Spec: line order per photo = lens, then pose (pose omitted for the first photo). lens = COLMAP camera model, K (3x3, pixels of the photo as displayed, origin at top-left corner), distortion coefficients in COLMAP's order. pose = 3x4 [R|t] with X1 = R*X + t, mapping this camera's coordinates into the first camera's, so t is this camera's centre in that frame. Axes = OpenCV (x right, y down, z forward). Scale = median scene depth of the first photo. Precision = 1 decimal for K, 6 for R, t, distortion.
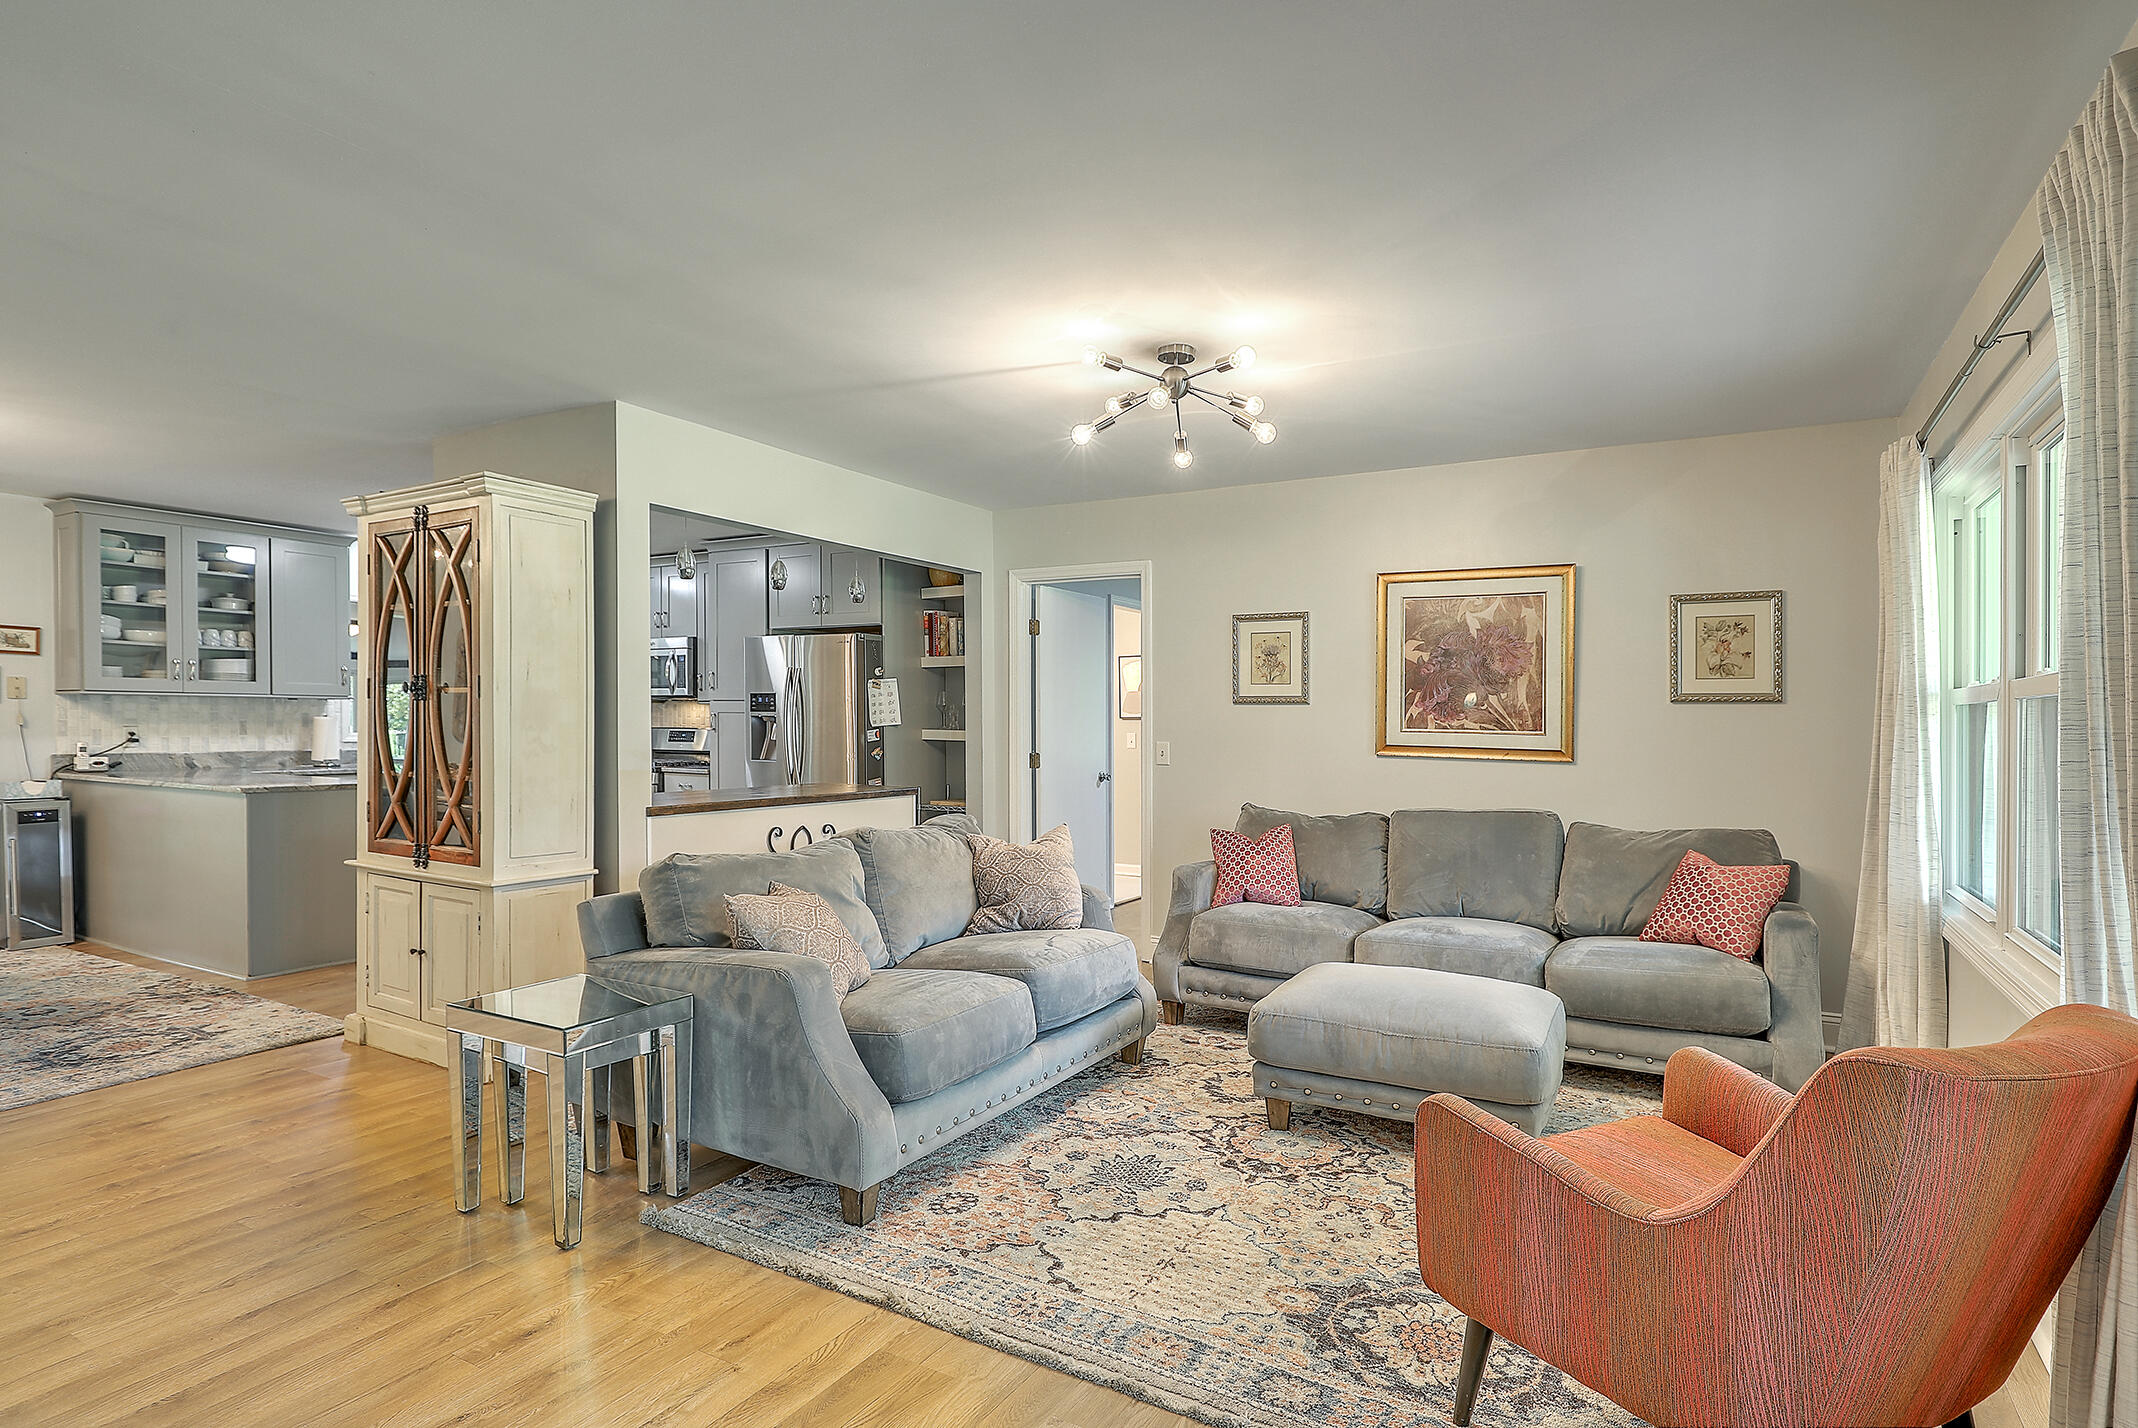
lens RADIAL K [[1113.4, 0, 1086.9], [0, 1113.4, 741.3], [0, 0, 1]] dist [0.001966, -0.001385]
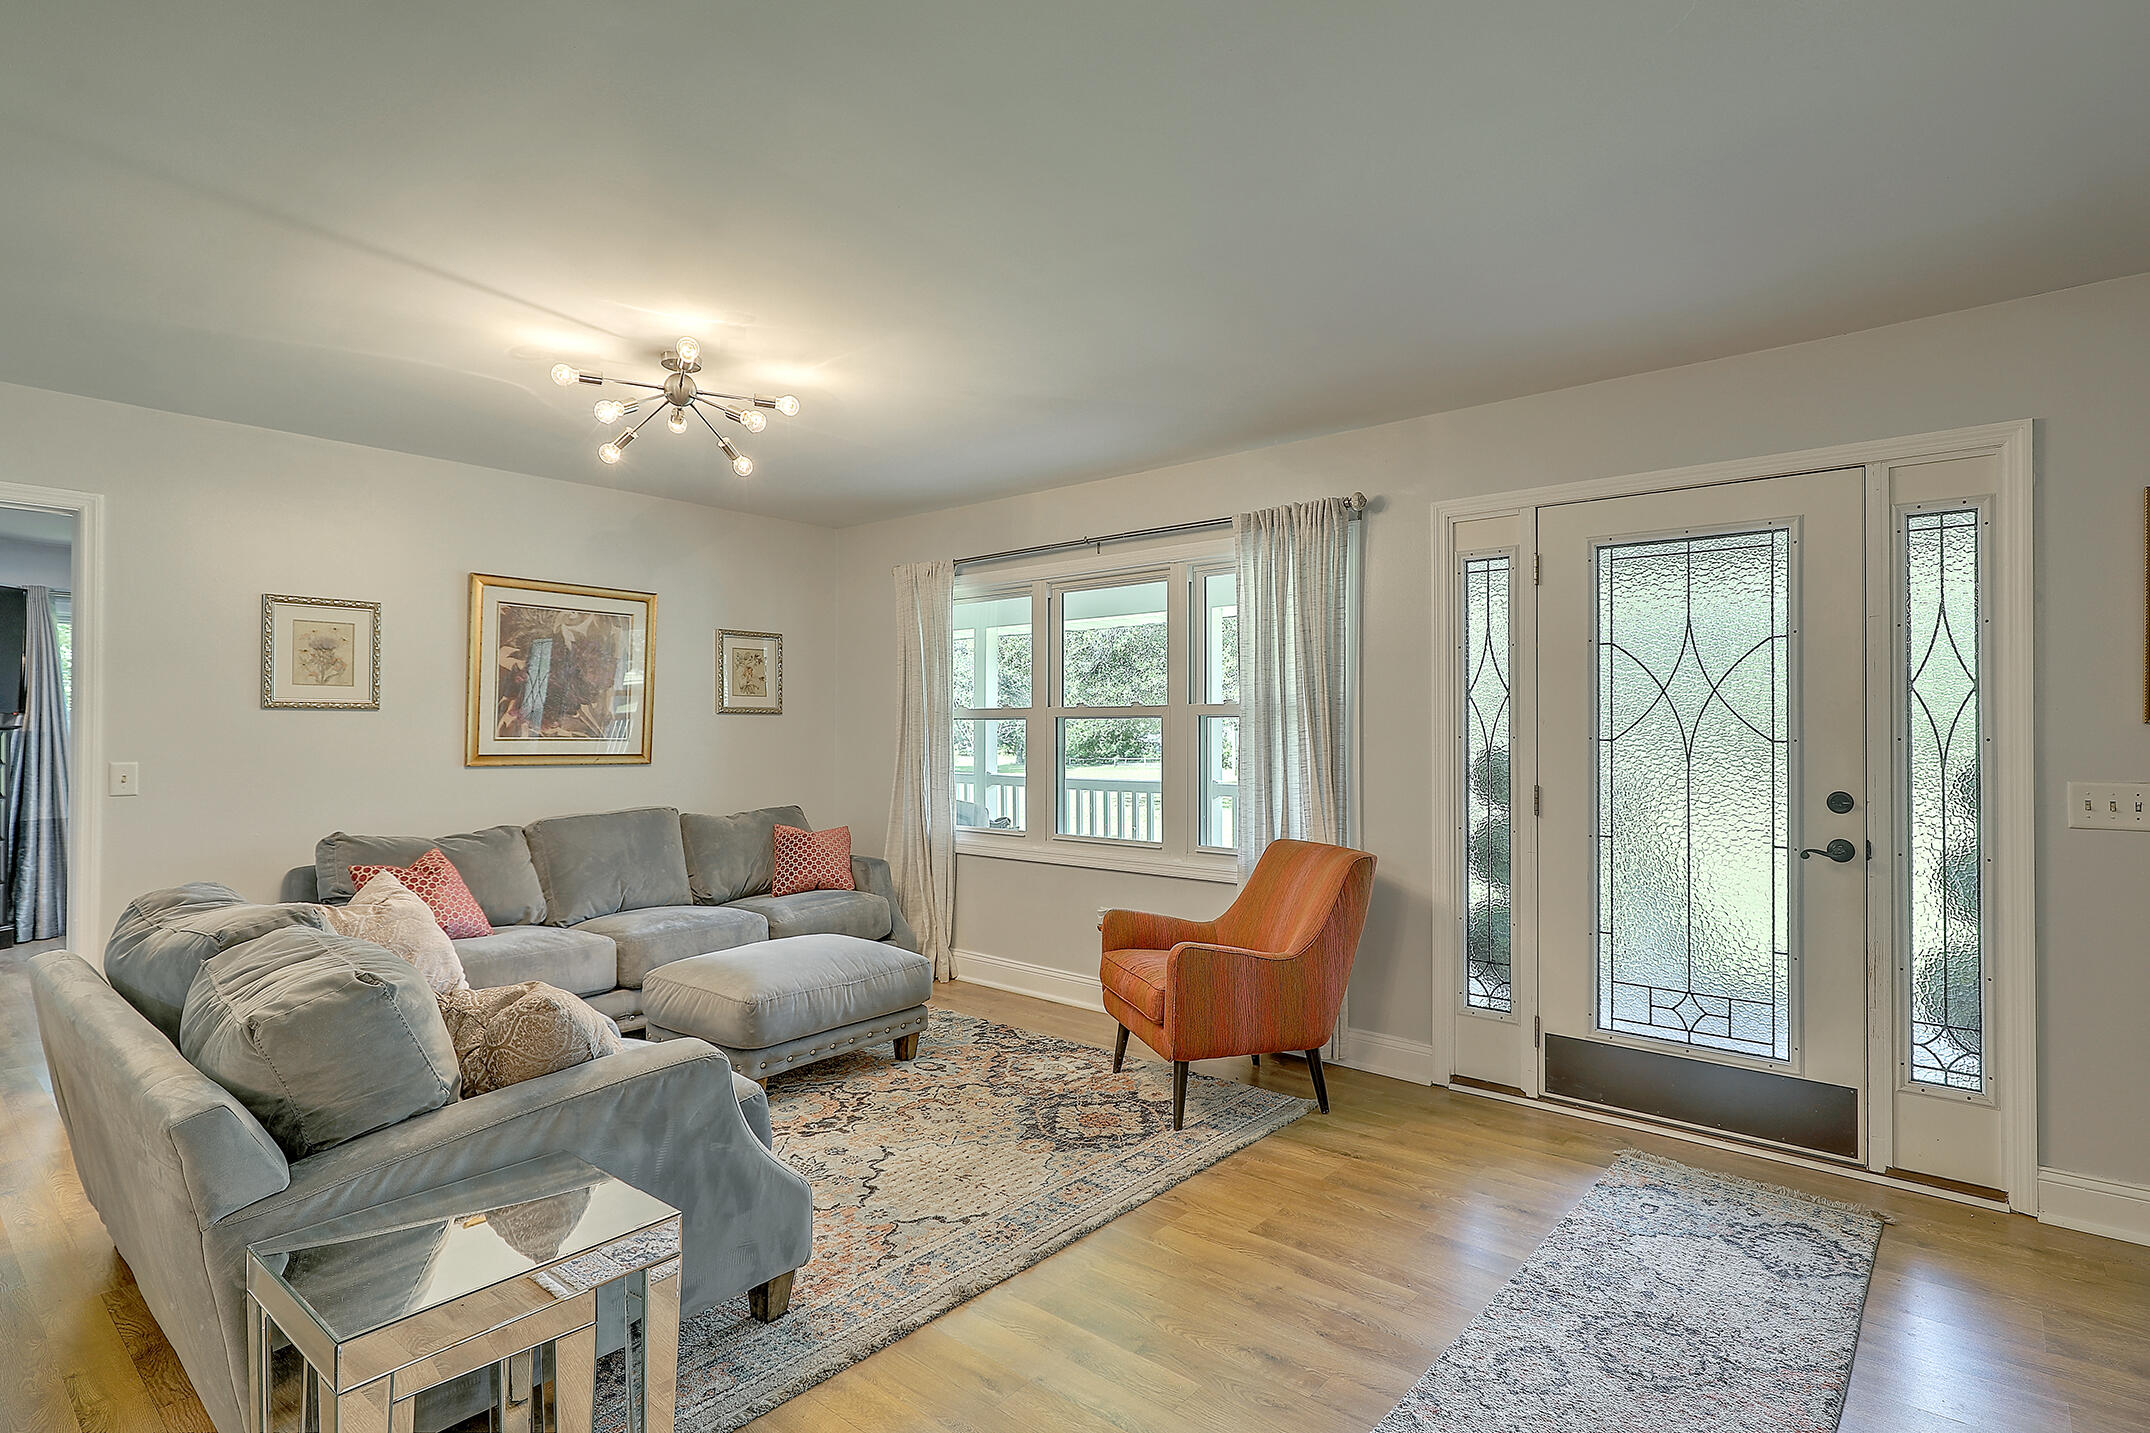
lens RADIAL K [[1042.6, 0, 1121.2], [0, 1042.6, 722.8], [0, 0, 1]] dist [-0.000085, -0.000201]
pose [[0.165957, -0.001972, 0.986131, -0.643916], [0.018411, 0.999830, -0.001099, -0.016260], [-0.985961, 0.018338, 0.165965, 0.394518]]
